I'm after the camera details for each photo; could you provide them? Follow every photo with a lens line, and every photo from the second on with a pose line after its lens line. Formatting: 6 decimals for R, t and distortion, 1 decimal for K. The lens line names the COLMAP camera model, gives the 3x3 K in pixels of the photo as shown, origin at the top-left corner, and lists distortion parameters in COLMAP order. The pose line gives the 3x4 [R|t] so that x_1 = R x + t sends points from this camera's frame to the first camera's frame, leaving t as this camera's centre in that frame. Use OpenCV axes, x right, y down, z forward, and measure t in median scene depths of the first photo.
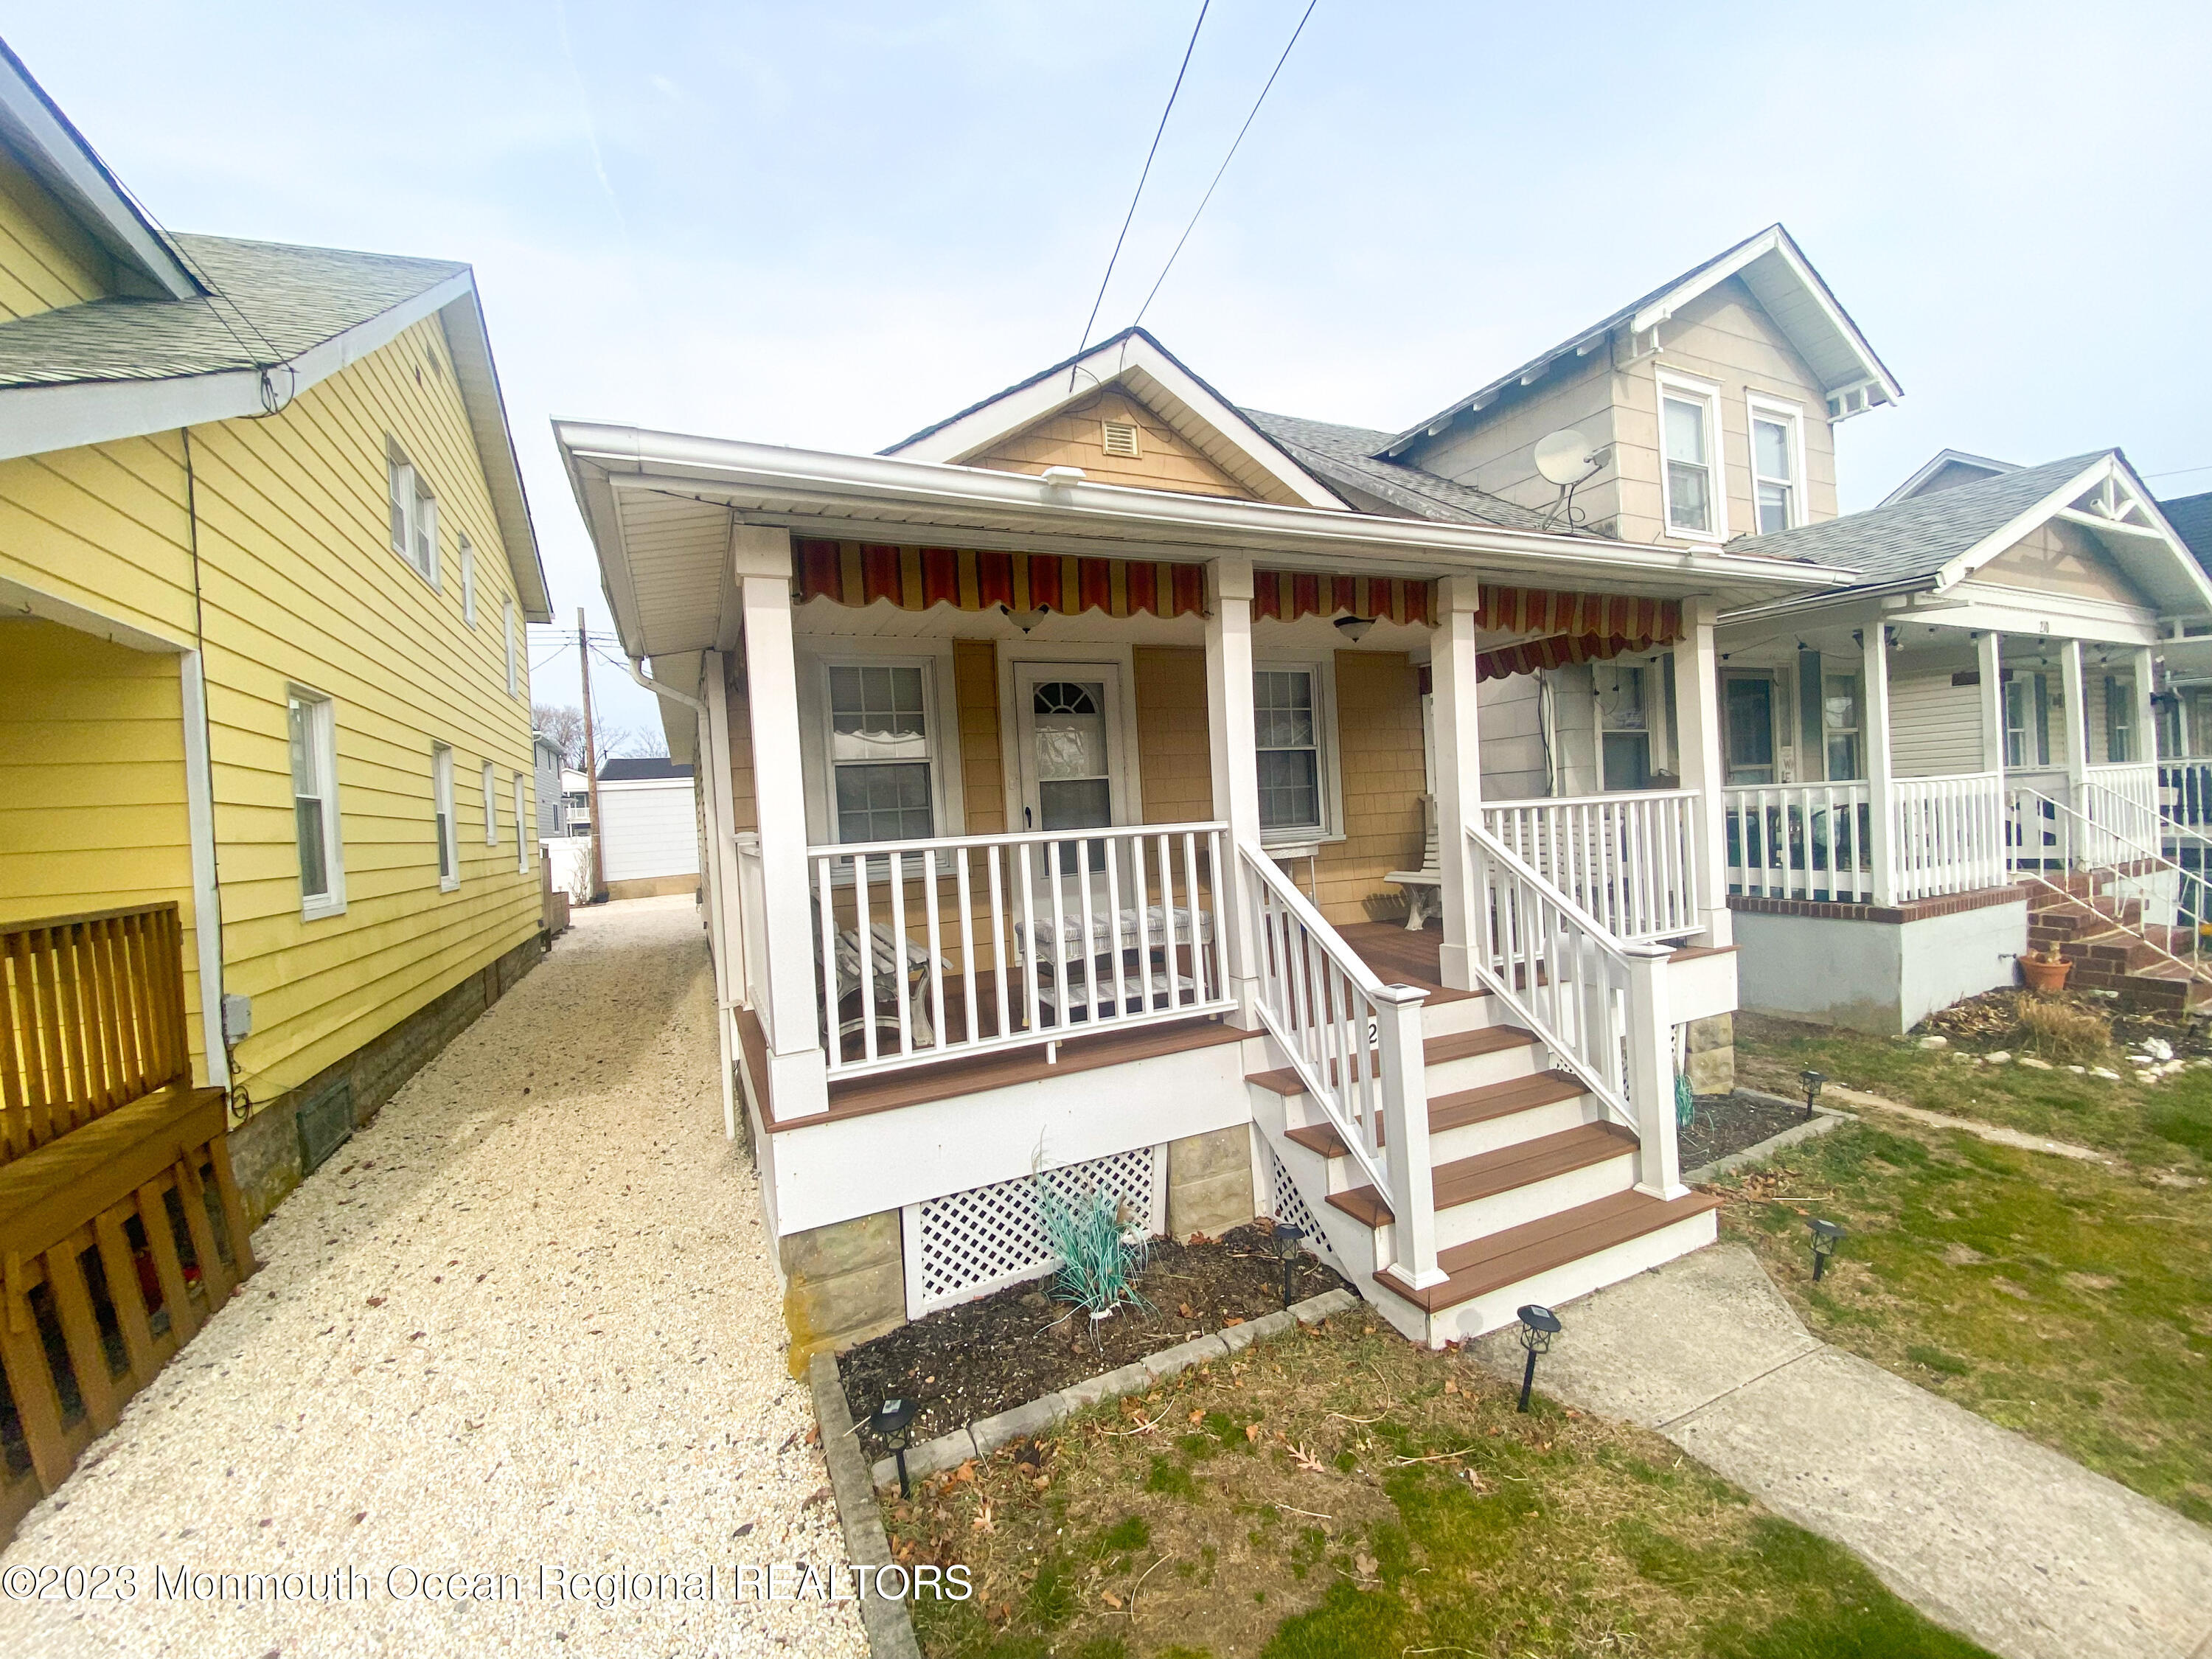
lens RADIAL K [[893.8, 0, 1092.0], [0, 893.8, 833.2], [0, 0, 1]] dist [0.014205, -0.018666]
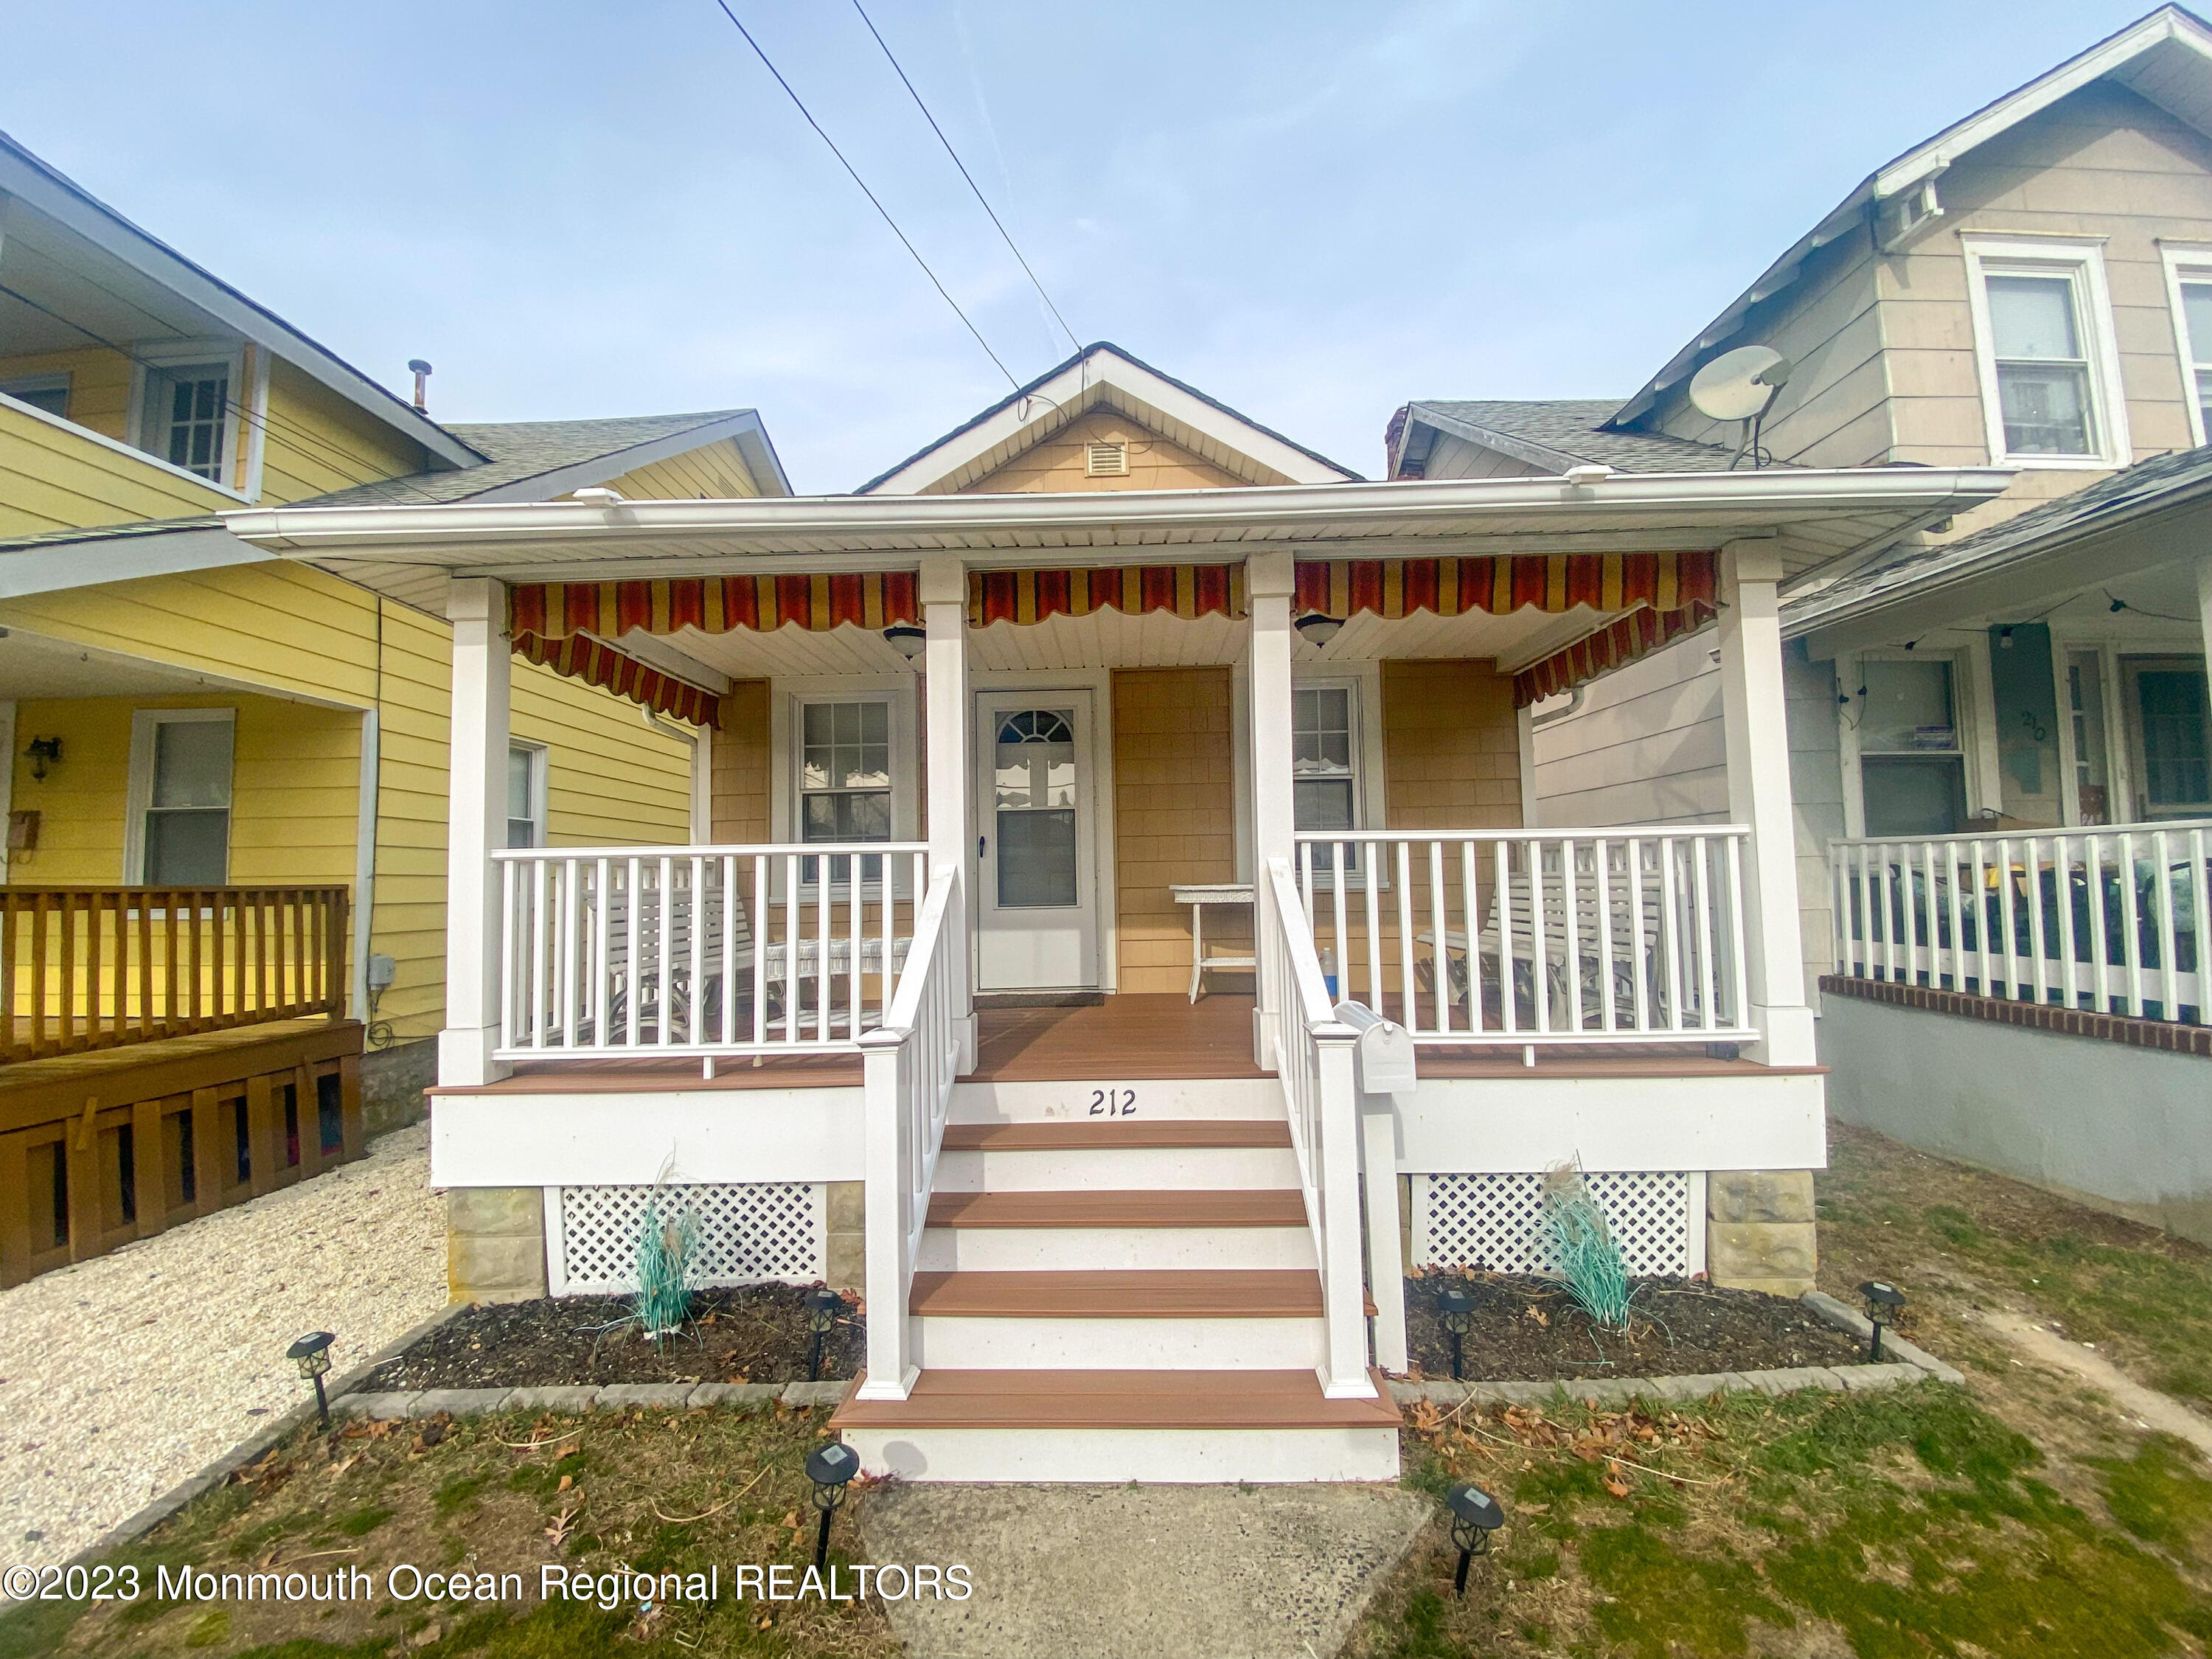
lens RADIAL K [[898.0, 0, 1106.0], [0, 898.0, 829.5], [0, 0, 1]] dist [0.004513, -0.013340]
pose [[0.898230, 0.014263, -0.439294, 0.578120], [-0.041079, 0.997823, -0.051598, 0.009851], [0.437602, 0.064392, 0.896860, 0.199273]]
